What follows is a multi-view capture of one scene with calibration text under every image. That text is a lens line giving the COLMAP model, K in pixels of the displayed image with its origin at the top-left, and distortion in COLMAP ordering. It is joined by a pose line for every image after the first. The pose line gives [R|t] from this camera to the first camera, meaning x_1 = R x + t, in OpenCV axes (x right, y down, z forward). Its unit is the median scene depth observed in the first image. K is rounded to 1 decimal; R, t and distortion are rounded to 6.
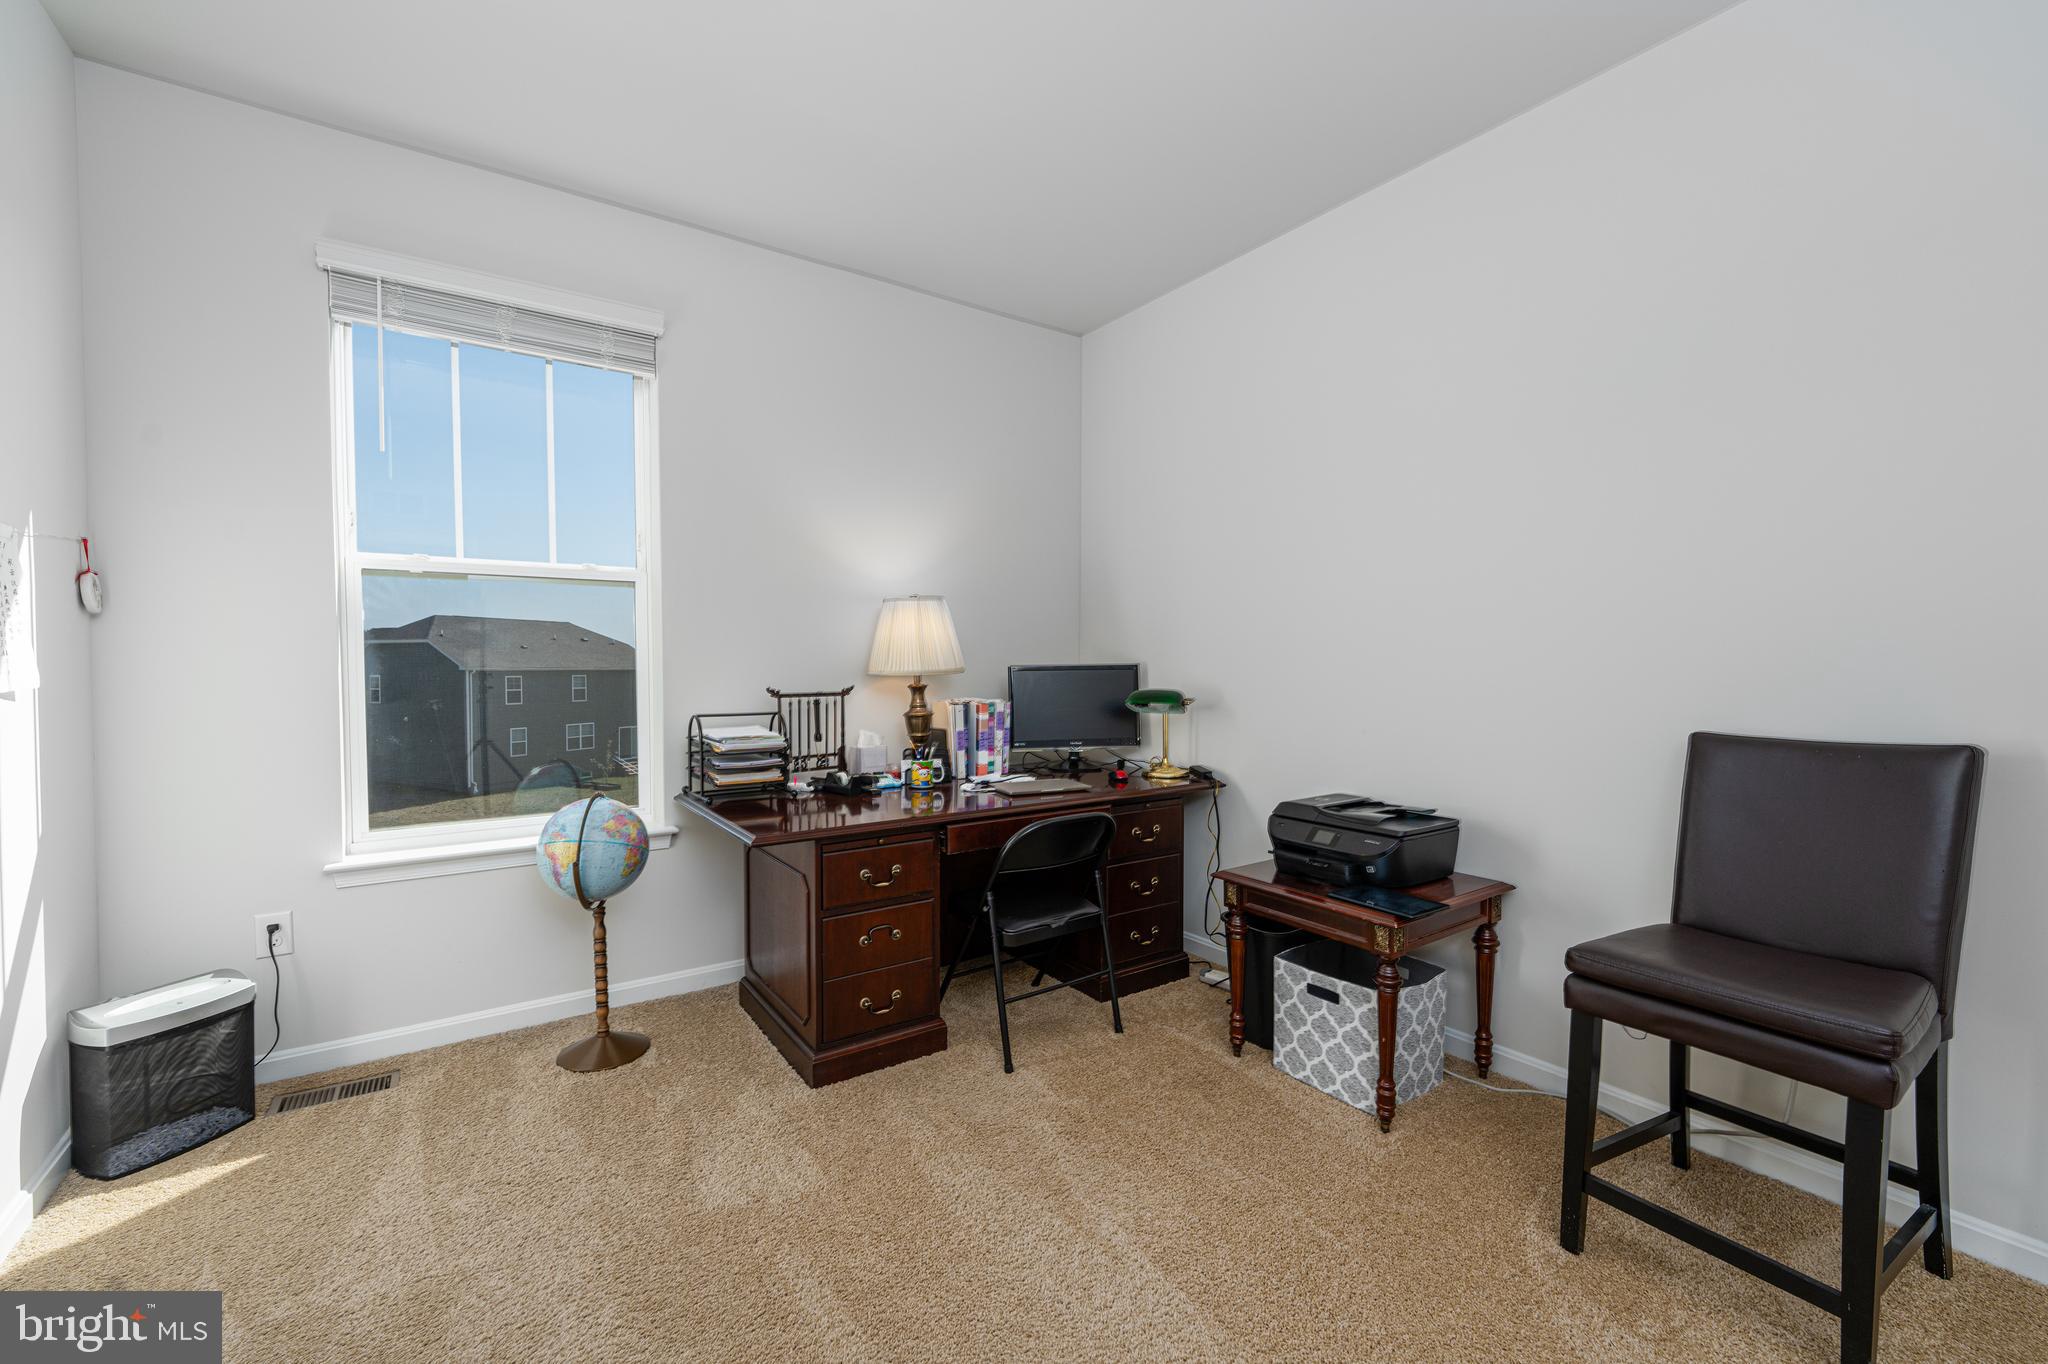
lens RADIAL K [[824.7, 0, 1005.2], [0, 824.7, 684.2], [0, 0, 1]] dist [0.003305, -0.001584]
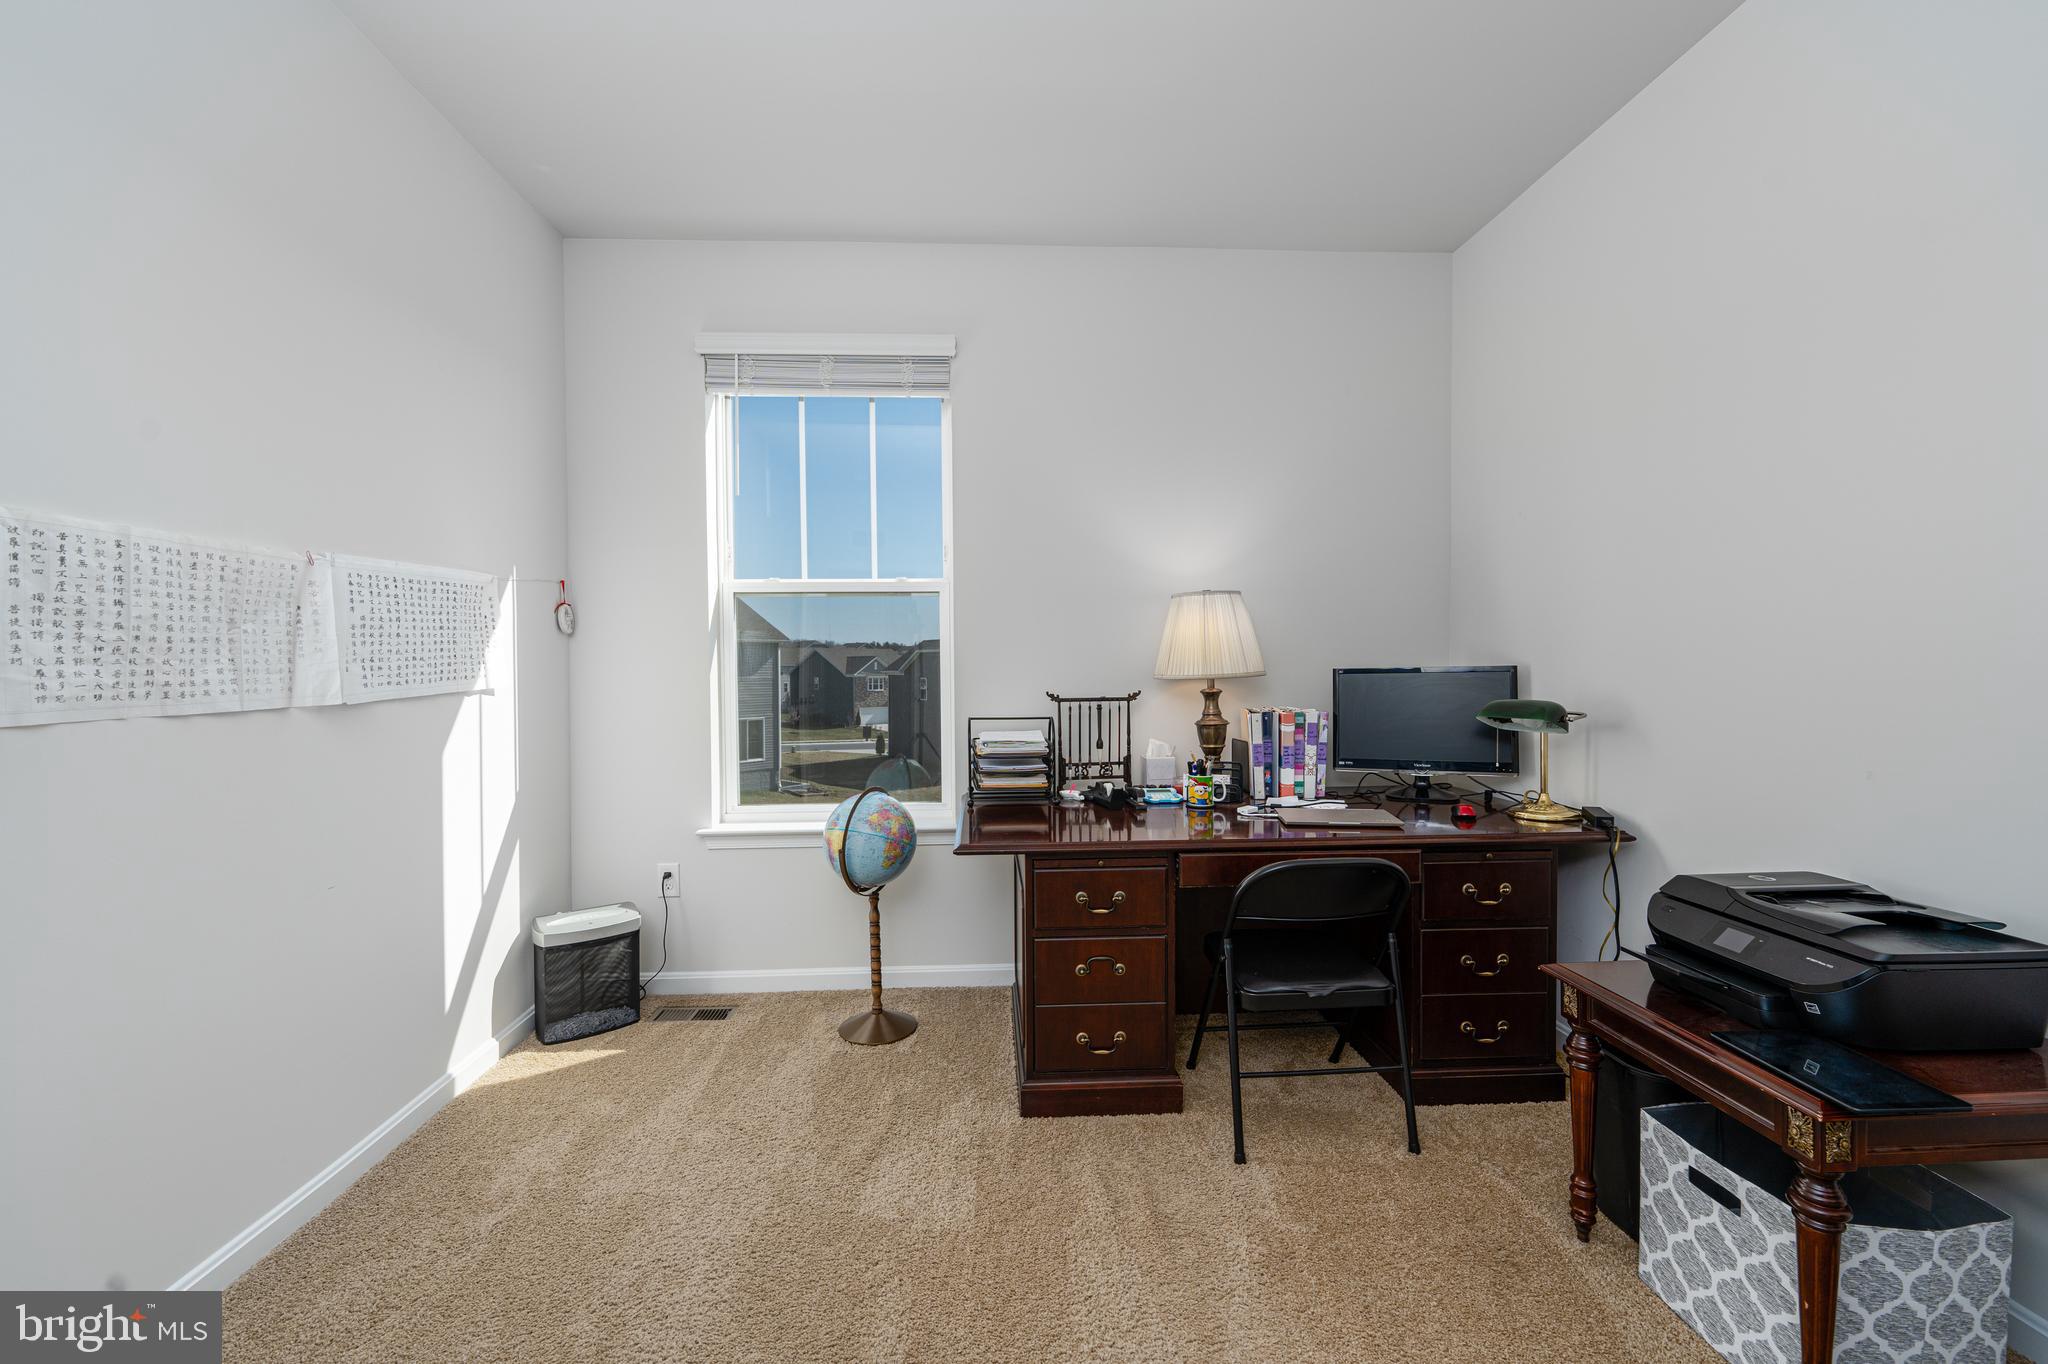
lens RADIAL K [[824.7, 0, 1036.8], [0, 824.7, 678.1], [0, 0, 1]] dist [0.003305, -0.001584]
pose [[0.856640, 0.002953, -0.515906, 0.249685], [-0.007925, 0.999941, -0.007435, -0.005437], [0.515854, 0.010458, 0.856613, 0.180271]]
